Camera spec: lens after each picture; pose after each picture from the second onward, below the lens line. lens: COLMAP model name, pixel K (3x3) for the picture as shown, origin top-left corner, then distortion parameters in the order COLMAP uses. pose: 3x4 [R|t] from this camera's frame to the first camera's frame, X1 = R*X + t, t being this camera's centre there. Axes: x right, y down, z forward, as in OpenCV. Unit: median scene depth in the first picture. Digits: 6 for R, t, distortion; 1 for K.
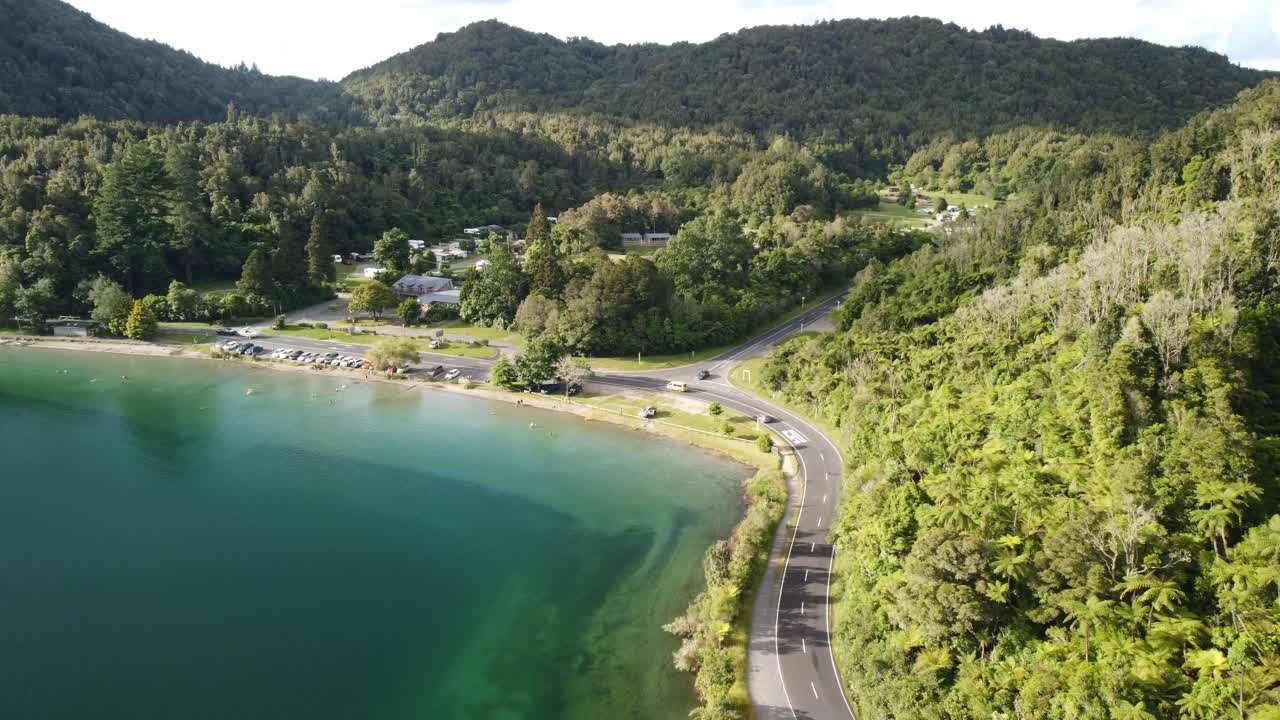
lens RADIAL K [[976.1, 0, 640.0], [0, 976.1, 360.0], [0, 0, 1]] dist [0.012843, -0.006945]
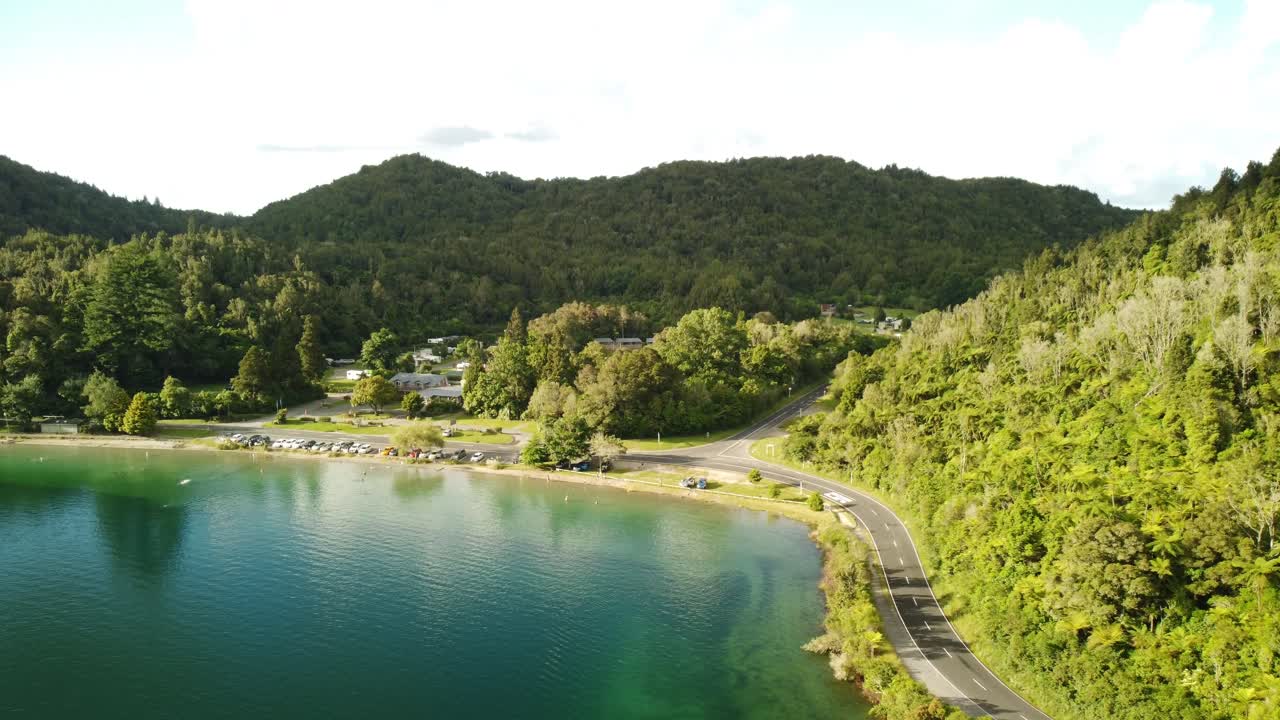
lens RADIAL K [[976.1, 0, 640.0], [0, 976.1, 360.0], [0, 0, 1]] dist [0.012843, -0.006945]
pose [[0.994563, -0.010275, 0.103633, -0.107446], [0.024402, 0.990410, -0.135986, 0.046951], [-0.101242, 0.137775, 0.985276, -0.017287]]
